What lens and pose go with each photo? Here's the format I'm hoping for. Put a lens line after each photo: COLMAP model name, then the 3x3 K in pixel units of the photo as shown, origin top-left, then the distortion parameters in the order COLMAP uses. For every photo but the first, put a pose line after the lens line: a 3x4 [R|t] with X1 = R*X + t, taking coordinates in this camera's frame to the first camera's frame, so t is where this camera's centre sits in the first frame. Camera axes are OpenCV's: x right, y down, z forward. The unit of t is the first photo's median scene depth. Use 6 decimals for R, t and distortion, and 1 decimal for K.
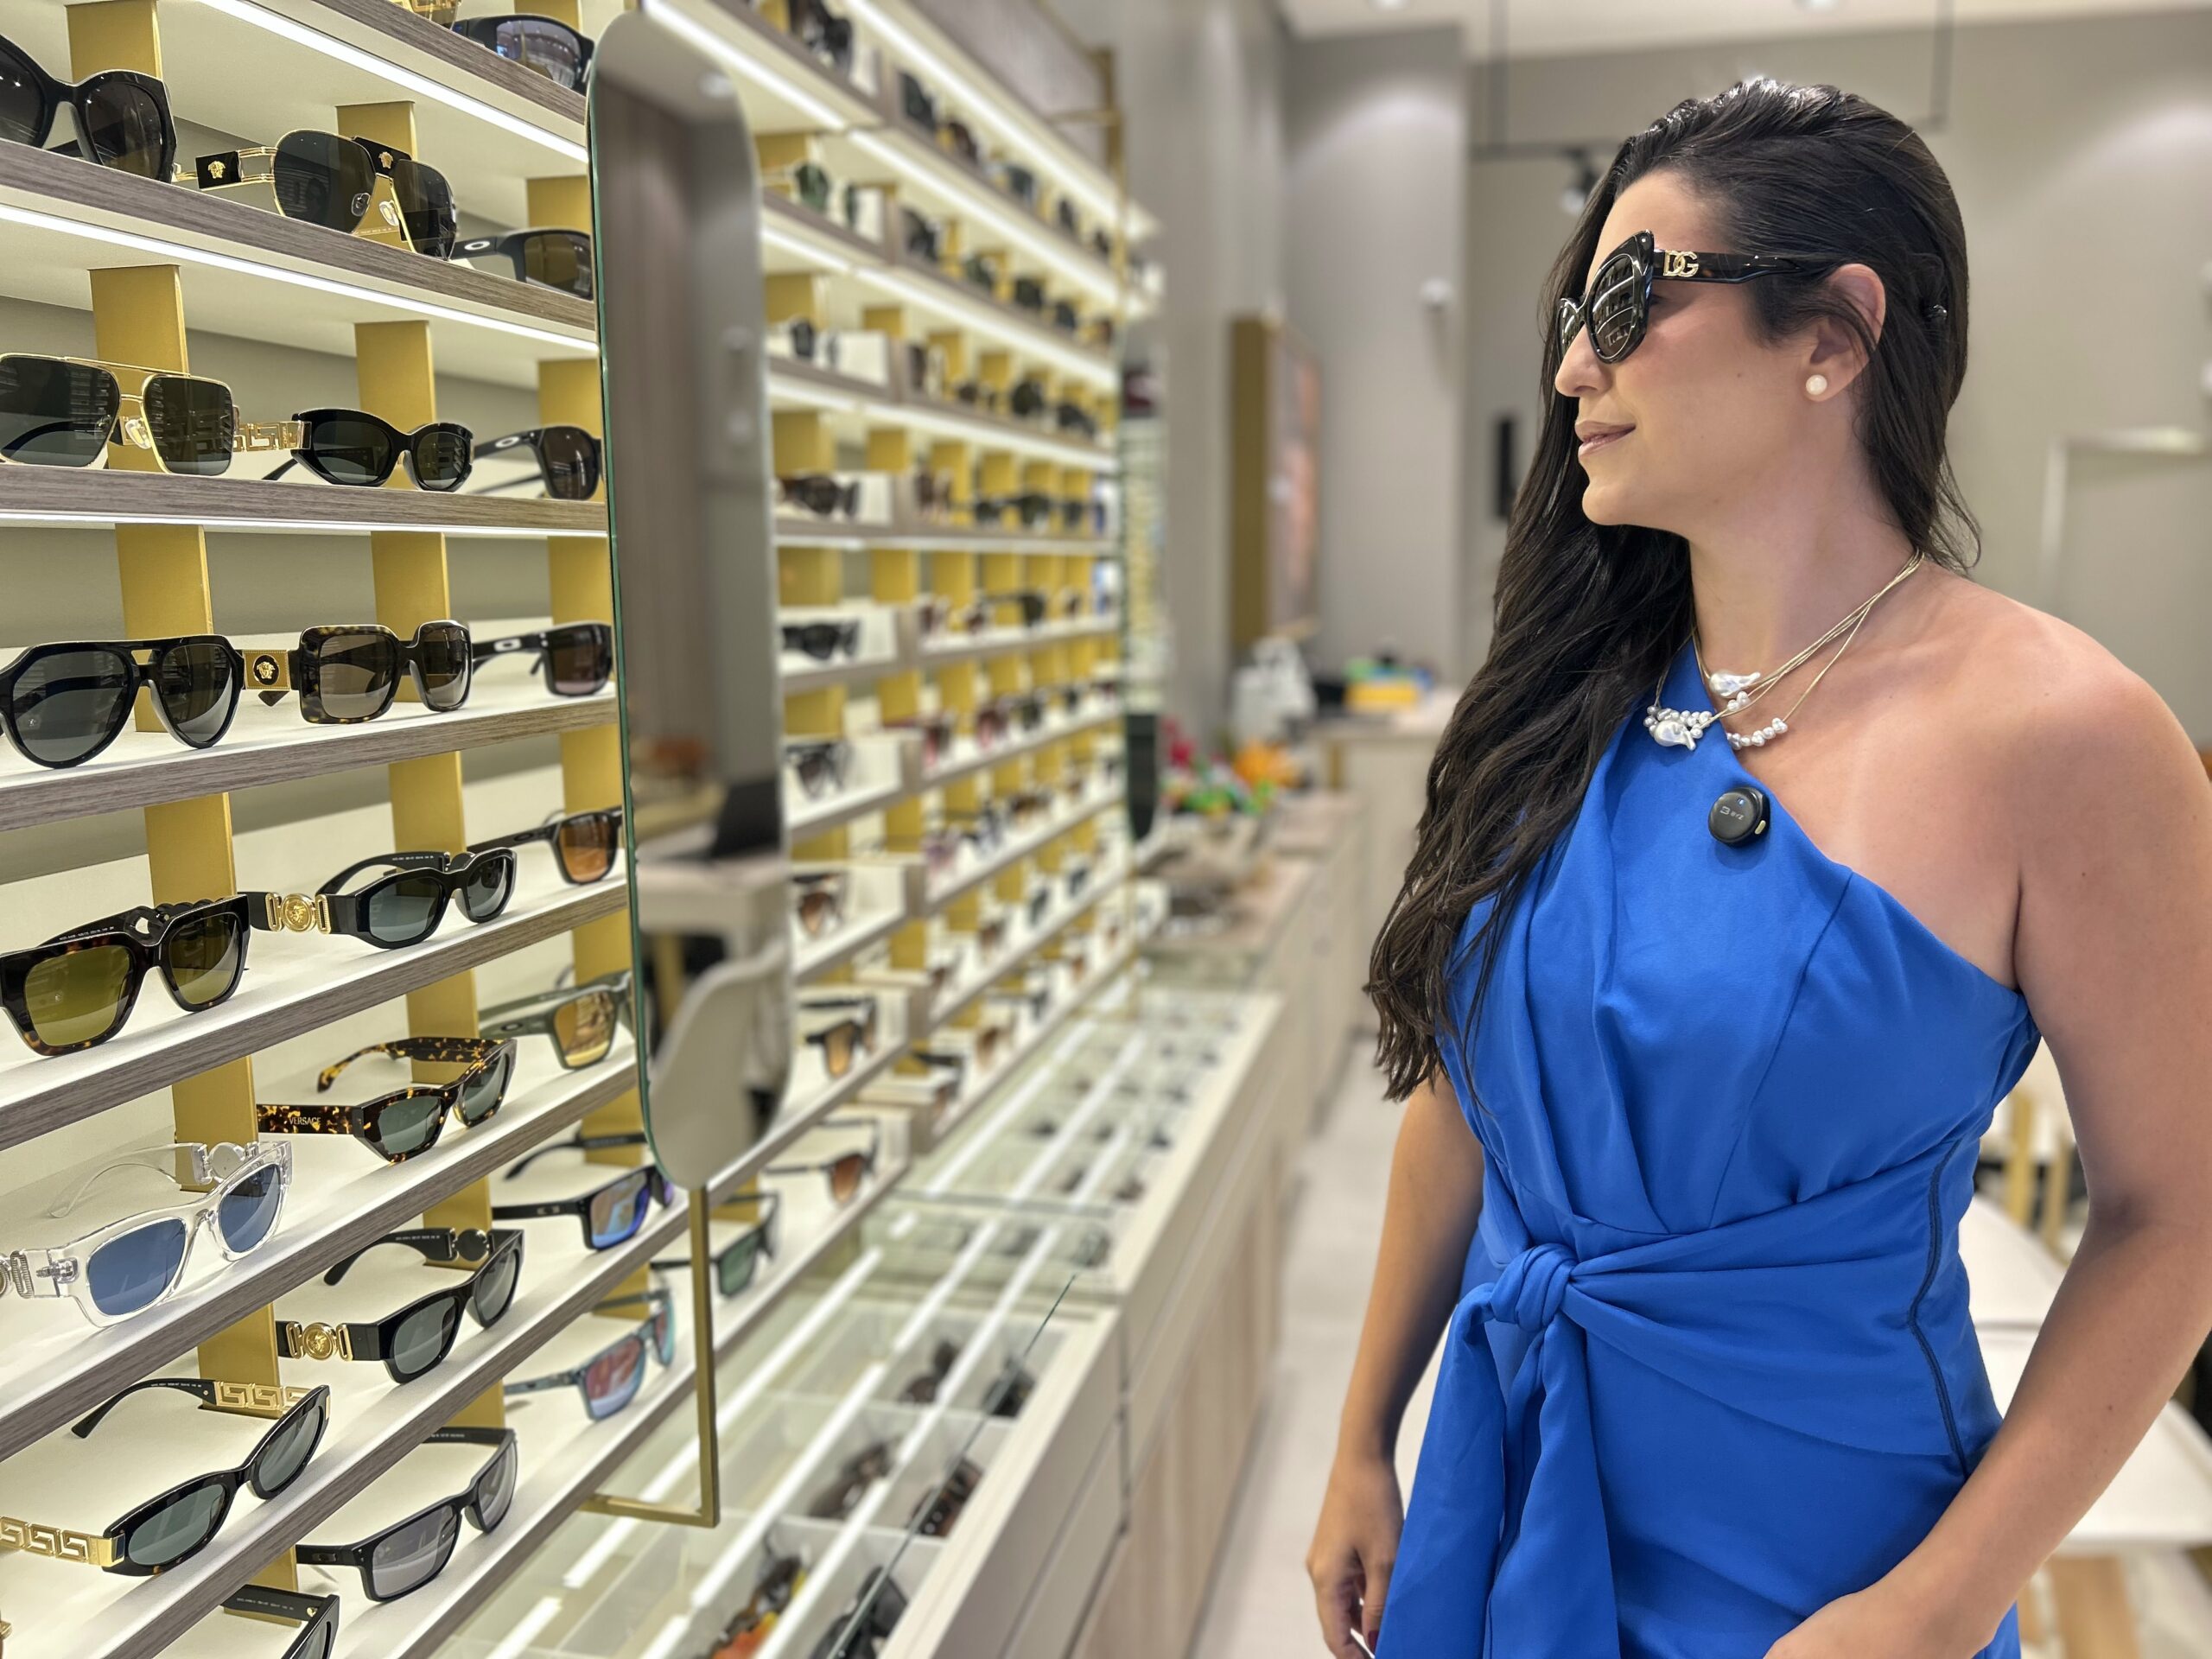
lens RADIAL K [[1732.9, 0, 1106.0], [0, 1732.9, 829.5], [0, 0, 1]] dist [0.002016, -0.000351]
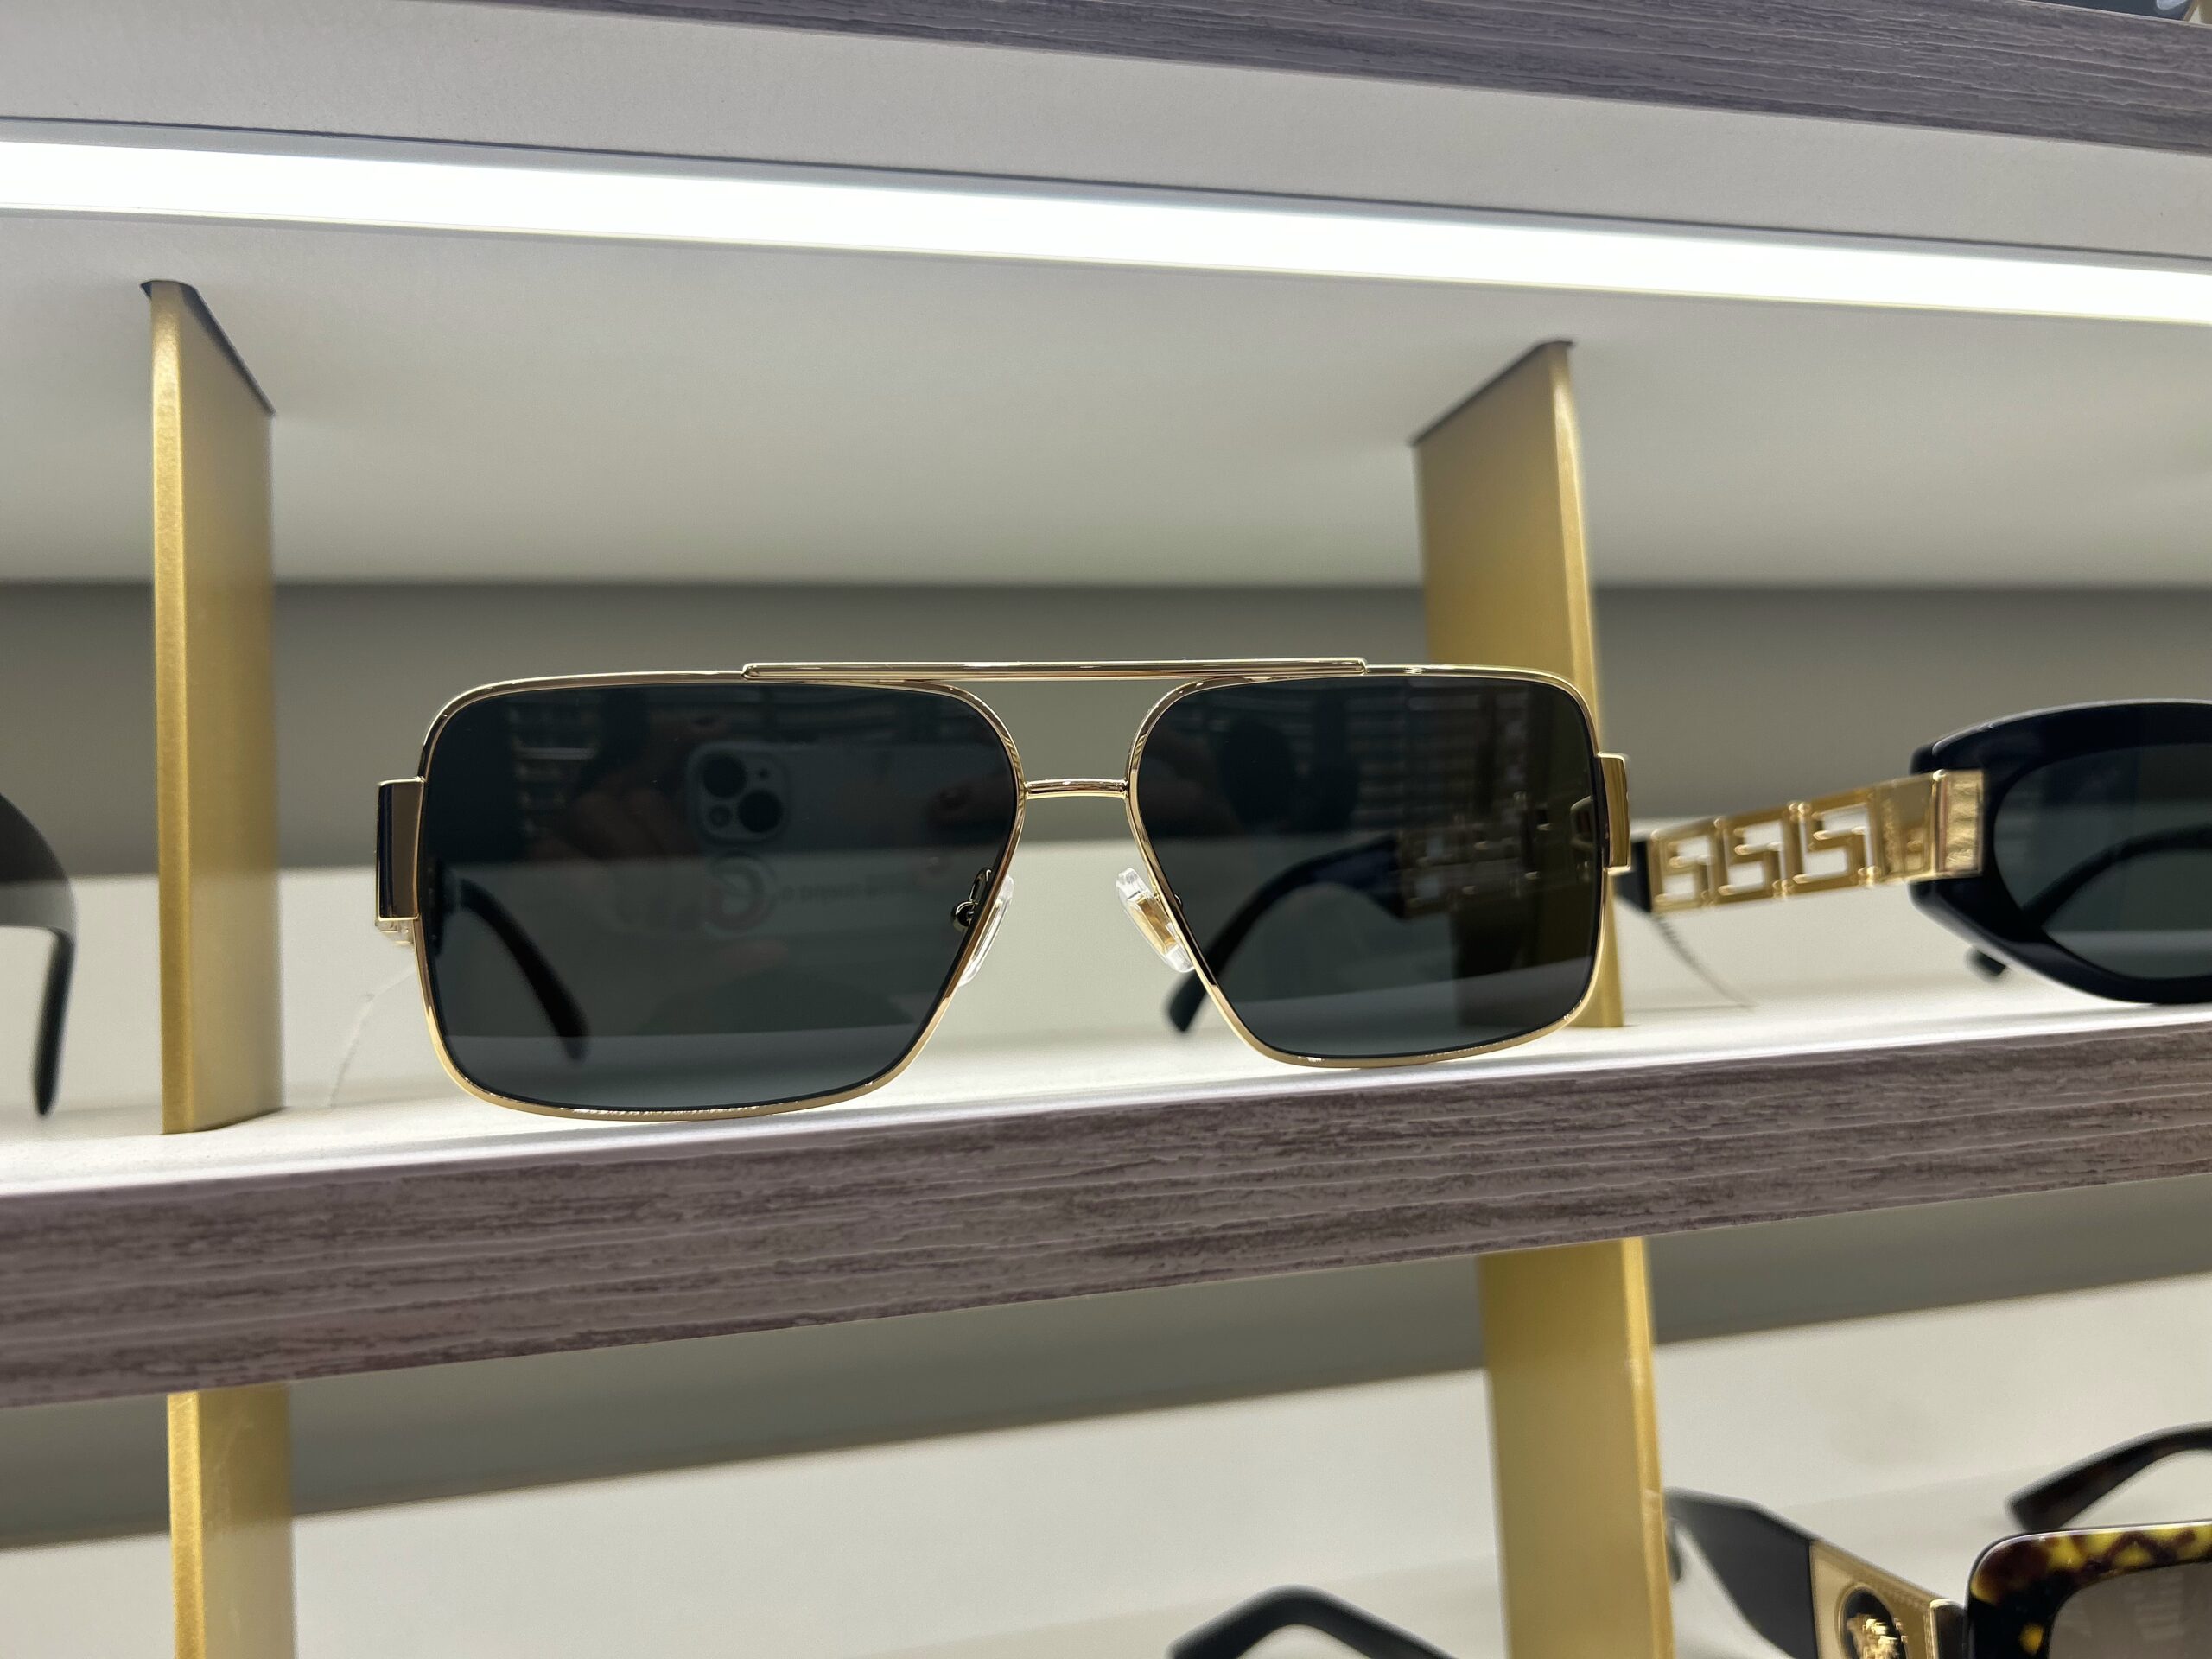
lens RADIAL K [[1732.9, 0, 1106.0], [0, 1732.9, 829.5], [0, 0, 1]] dist [0.002016, -0.000351]
pose [[0.476779, -0.079082, -0.875459, -0.308339], [-0.080683, 0.987804, -0.133171, -0.189971], [0.875313, 0.134127, 0.464583, 0.801863]]
